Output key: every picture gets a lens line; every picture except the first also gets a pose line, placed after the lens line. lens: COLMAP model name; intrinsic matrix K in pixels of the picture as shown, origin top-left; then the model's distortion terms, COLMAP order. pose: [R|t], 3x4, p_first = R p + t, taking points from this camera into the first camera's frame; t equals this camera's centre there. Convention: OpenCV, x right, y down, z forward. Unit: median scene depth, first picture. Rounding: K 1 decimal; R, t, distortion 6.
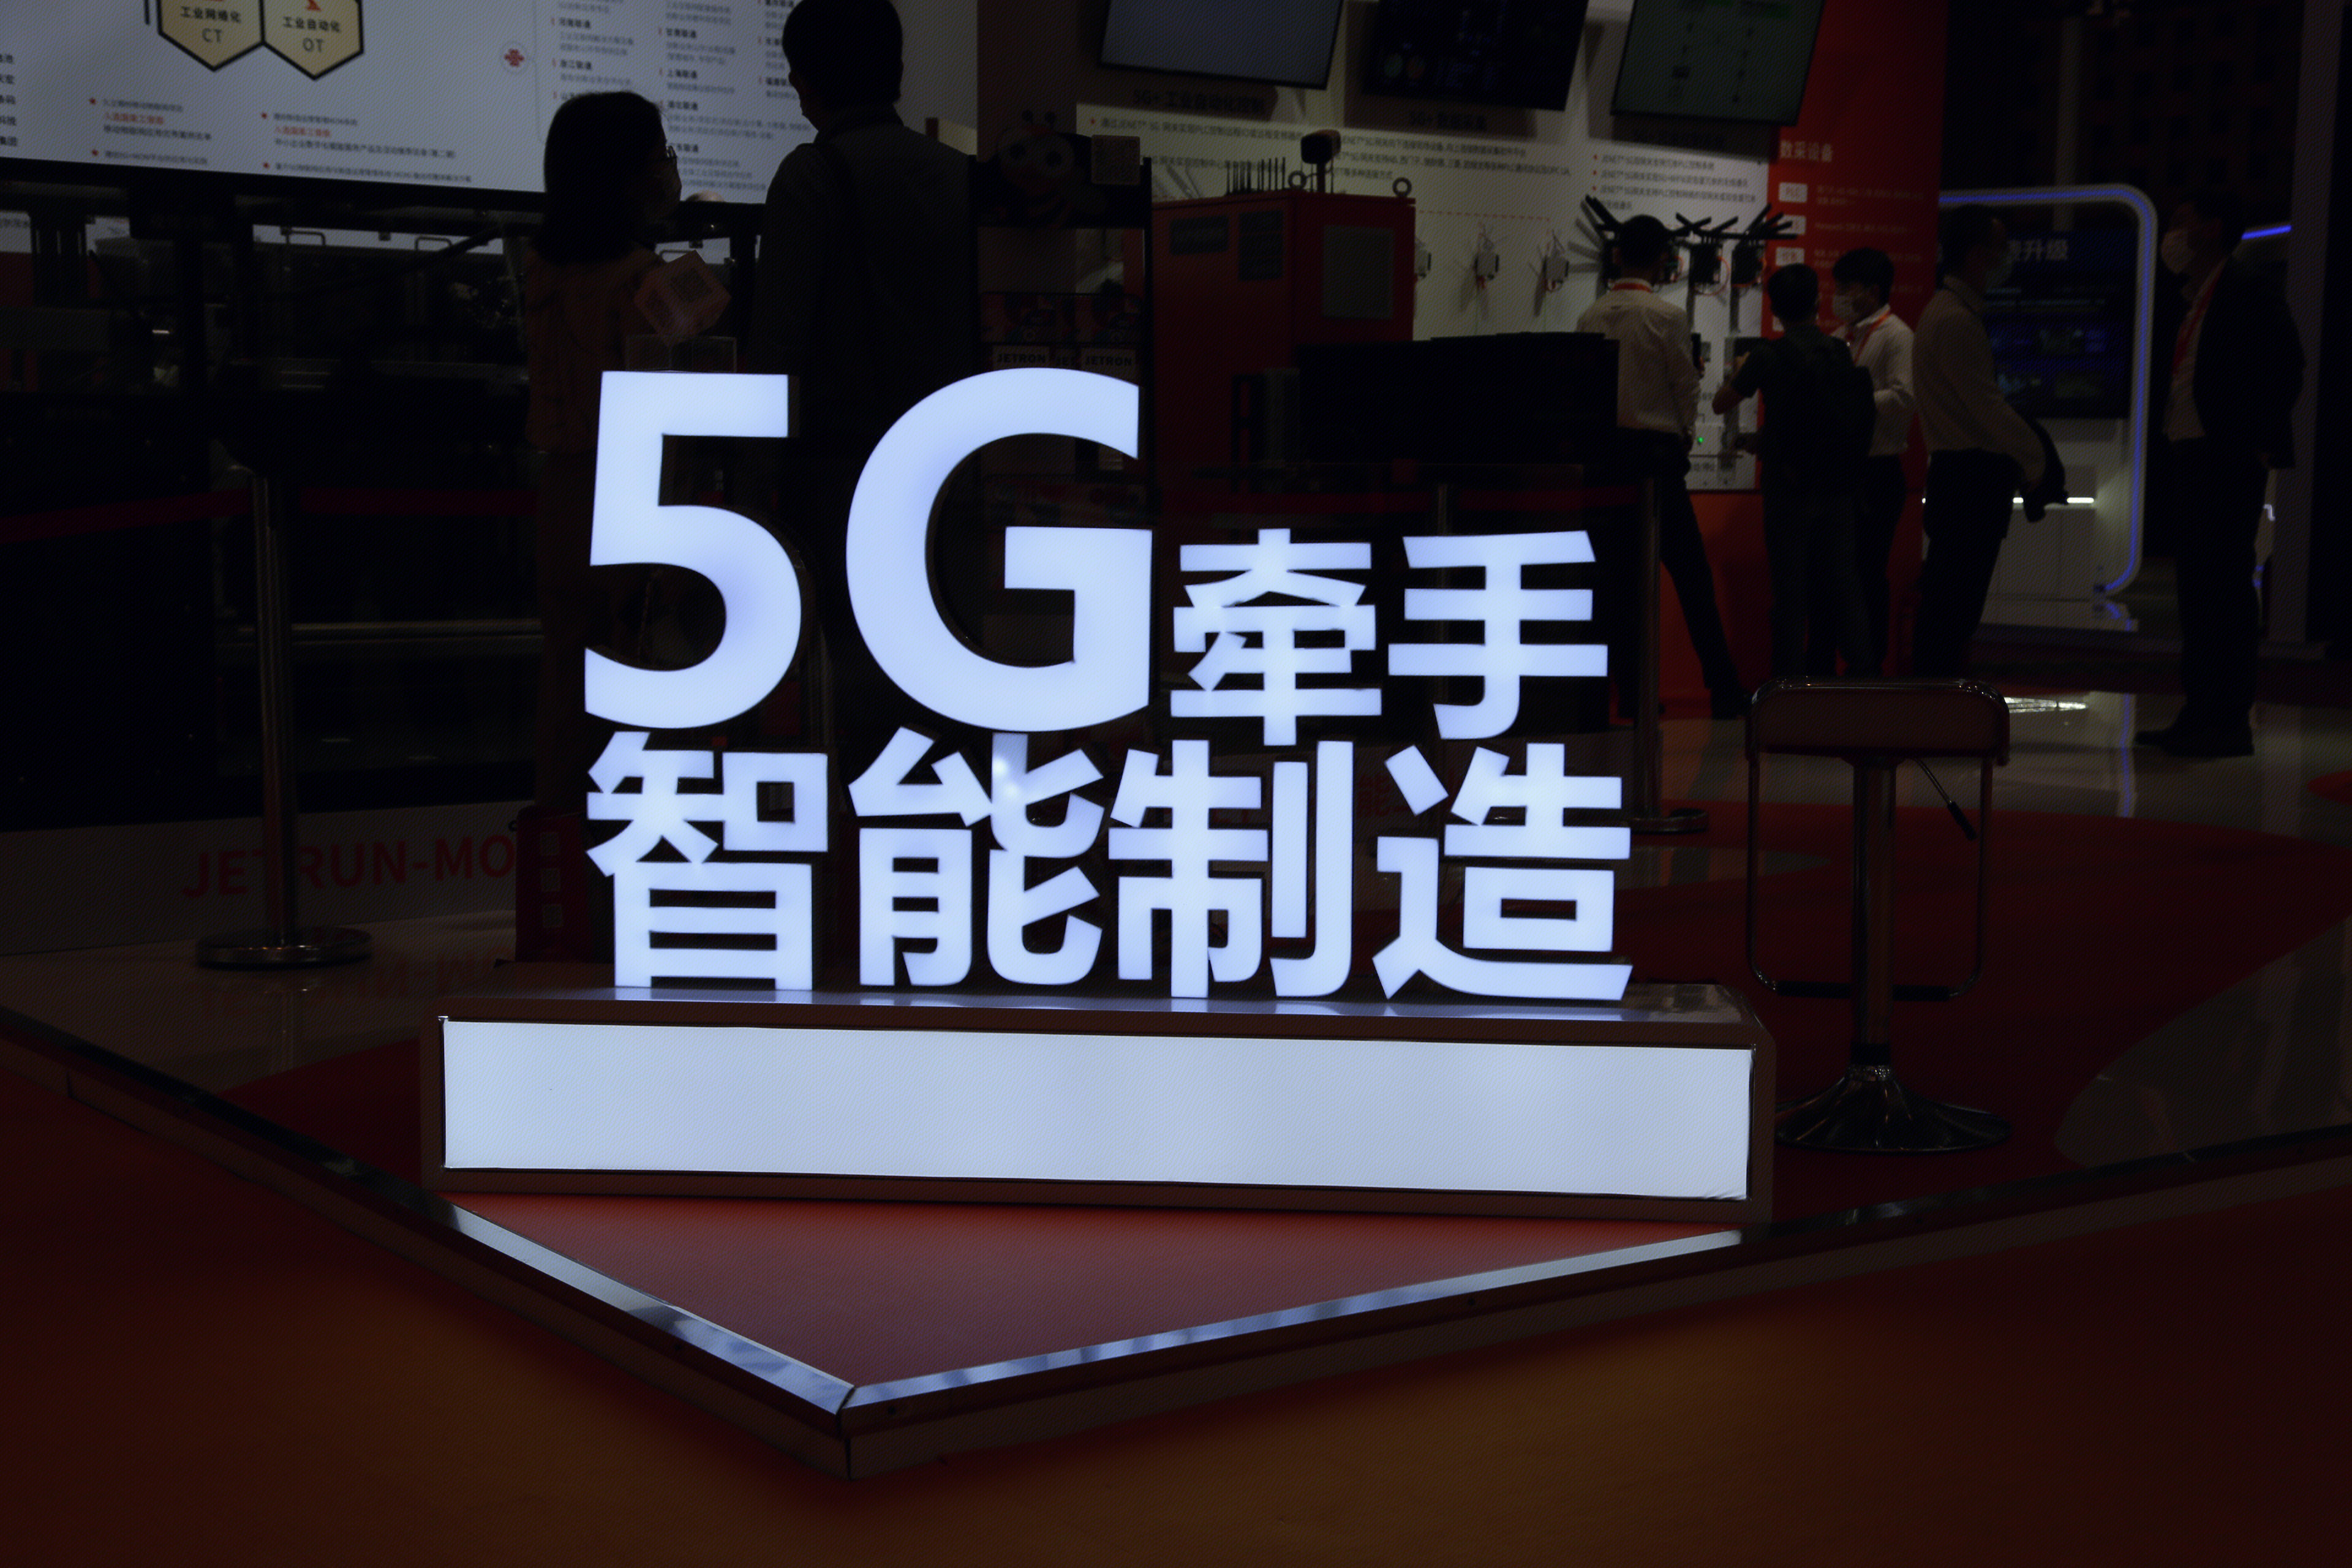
lens RADIAL K [[3454.1, 0, 1178.5], [0, 3454.1, 782.0], [0, 0, 1]] dist [0.186329, 0.000000]
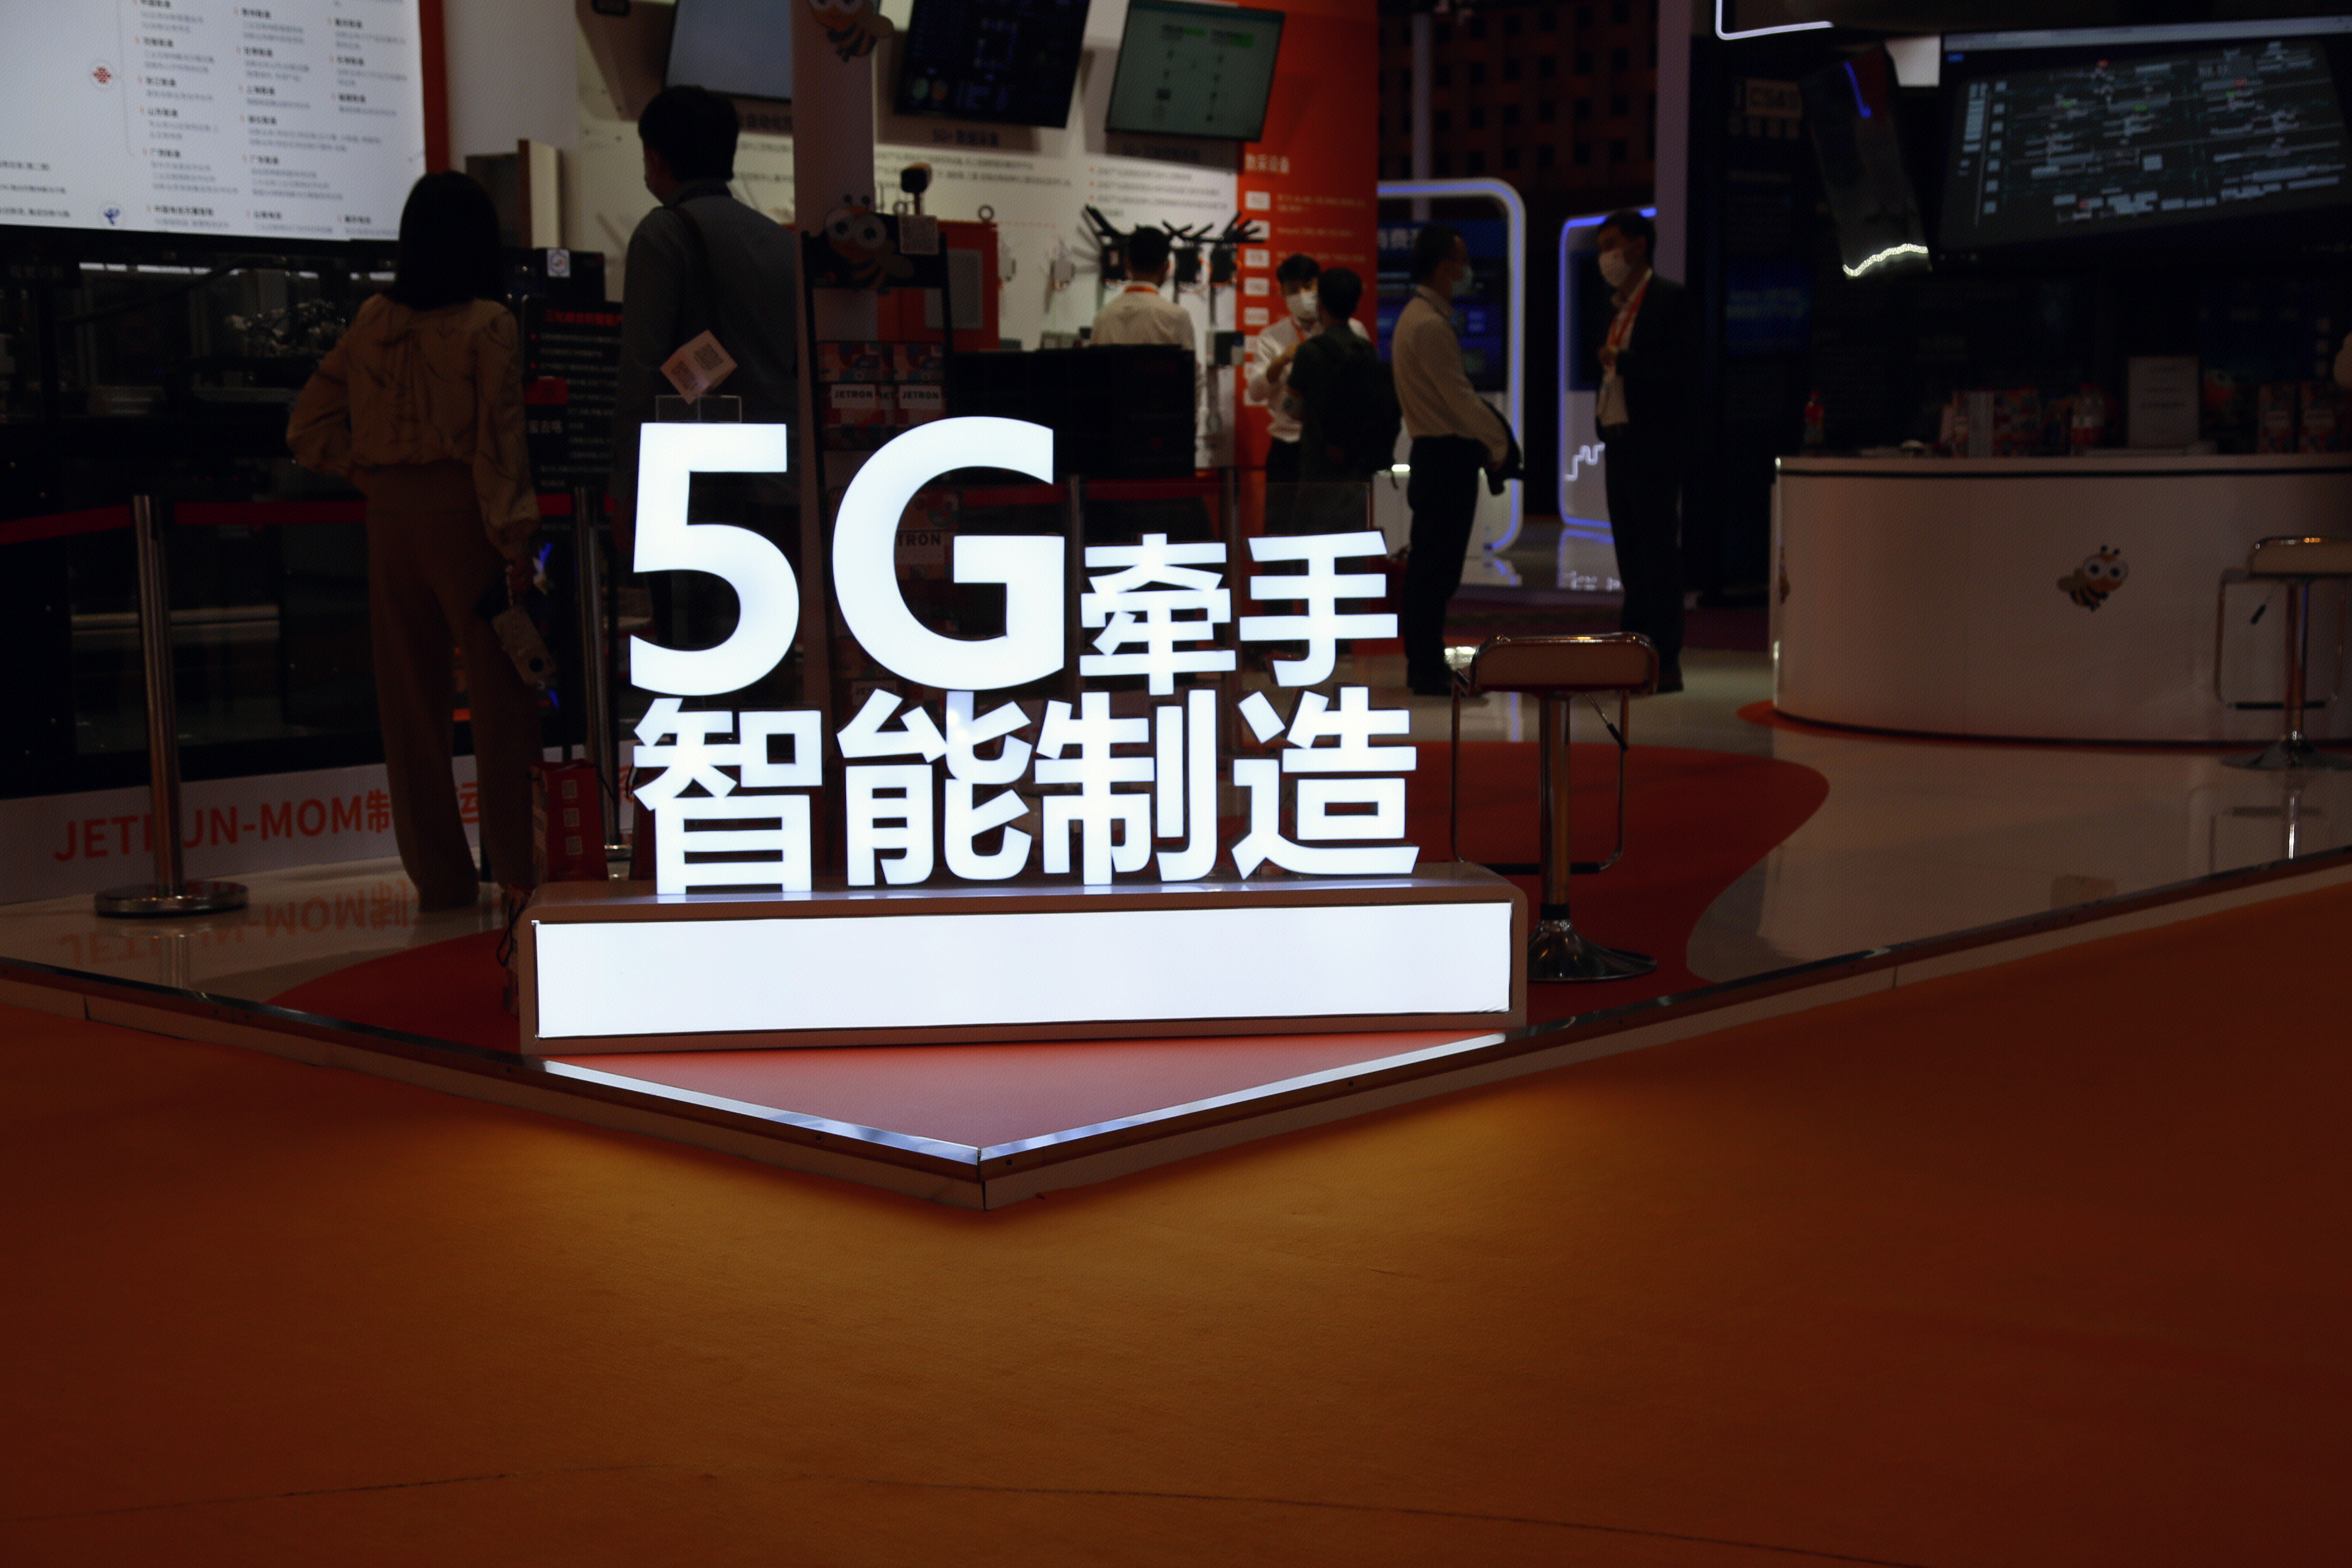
lens RADIAL K [[3710.0, 0, 1175.0], [0, 3710.0, 790.1], [0, 0, 1]] dist [0.202772, 0.000000]
pose [[0.977437, -0.034129, 0.208450, -0.263234], [0.032027, 0.999396, 0.013453, 0.007198], [-0.208784, -0.006473, 0.977940, -0.408983]]
